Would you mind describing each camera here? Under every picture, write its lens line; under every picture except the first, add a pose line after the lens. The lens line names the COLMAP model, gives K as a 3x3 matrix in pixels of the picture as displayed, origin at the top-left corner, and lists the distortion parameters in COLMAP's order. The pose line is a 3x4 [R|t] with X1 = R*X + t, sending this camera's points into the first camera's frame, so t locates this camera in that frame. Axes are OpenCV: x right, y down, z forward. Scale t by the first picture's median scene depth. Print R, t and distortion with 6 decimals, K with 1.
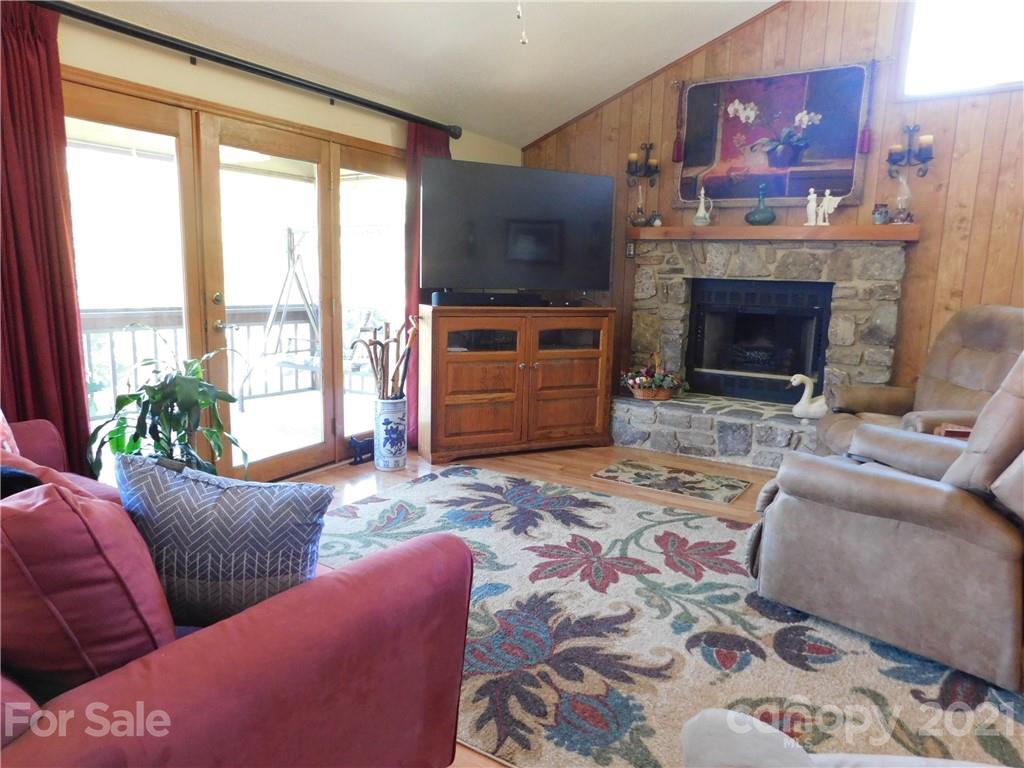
lens RADIAL K [[675.6, 0, 512.0], [0, 675.6, 384.0], [0, 0, 1]] dist [-0.078018, 0.070624]
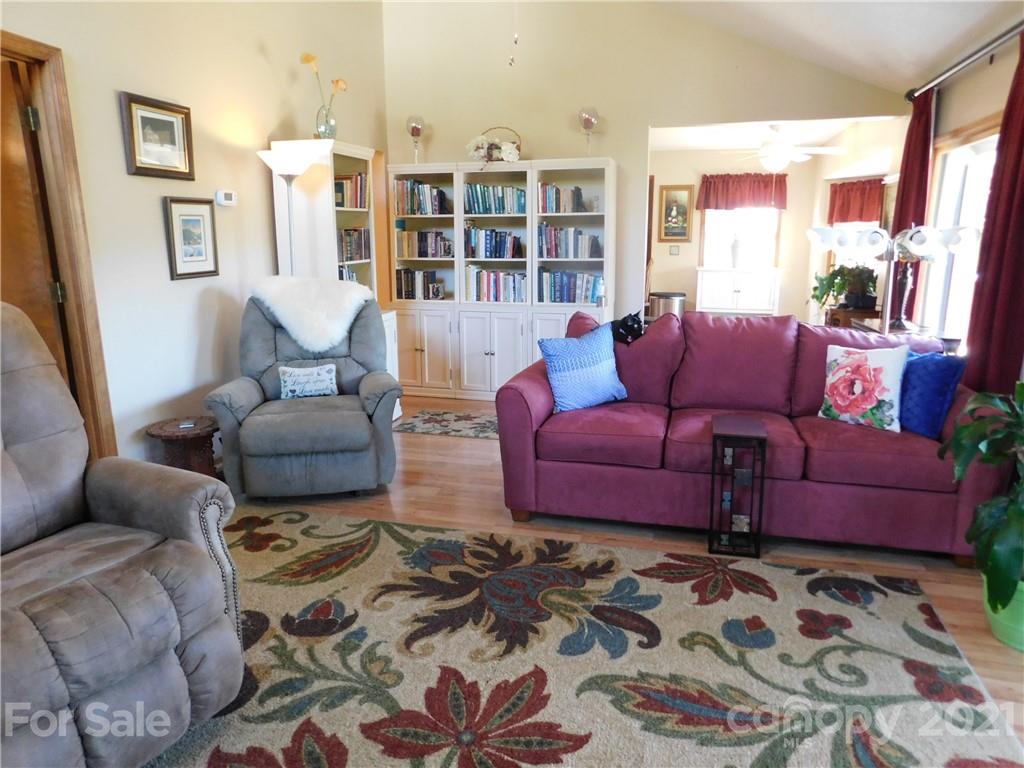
lens RADIAL K [[675.6, 0, 512.0], [0, 675.6, 384.0], [0, 0, 1]] dist [-0.078018, 0.070624]
pose [[-0.956949, 0.036543, -0.287947, 0.154169], [-0.070305, 0.933320, 0.352095, -0.157598], [0.281613, 0.357180, -0.890571, 0.905548]]
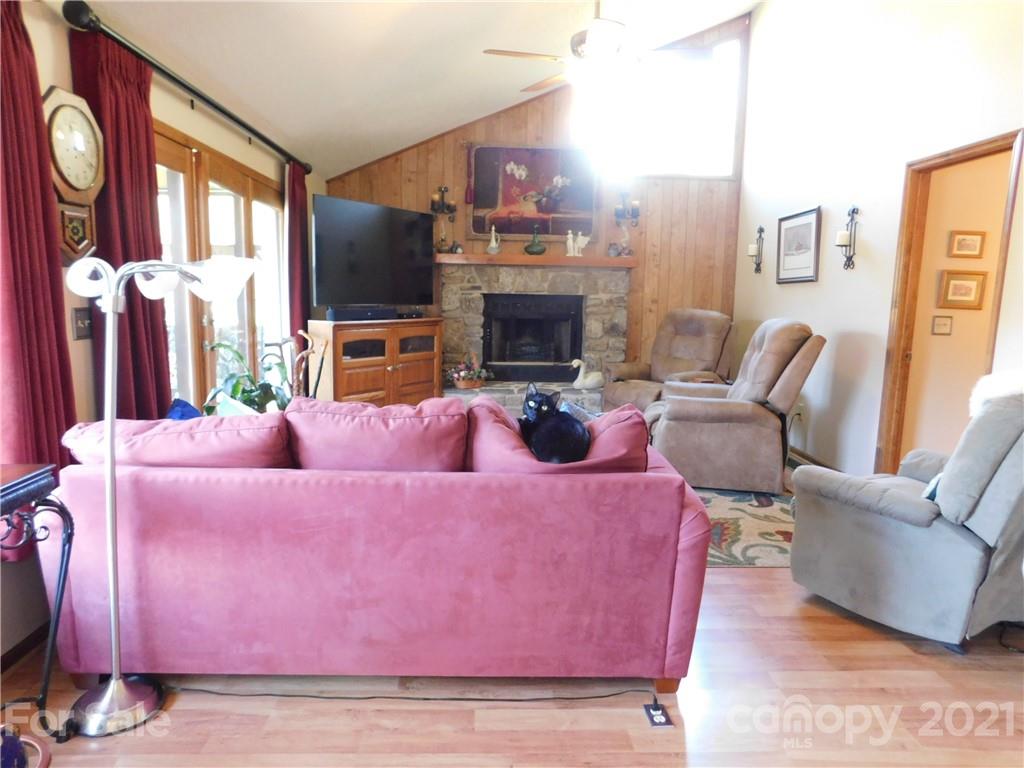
lens RADIAL K [[675.6, 0, 512.0], [0, 675.6, 384.0], [0, 0, 1]] dist [-0.078018, 0.070624]
pose [[0.839621, -0.084535, 0.536554, -0.462497], [0.089982, 0.995813, 0.016086, 0.002033], [-0.535667, 0.034774, 0.843713, -0.148089]]
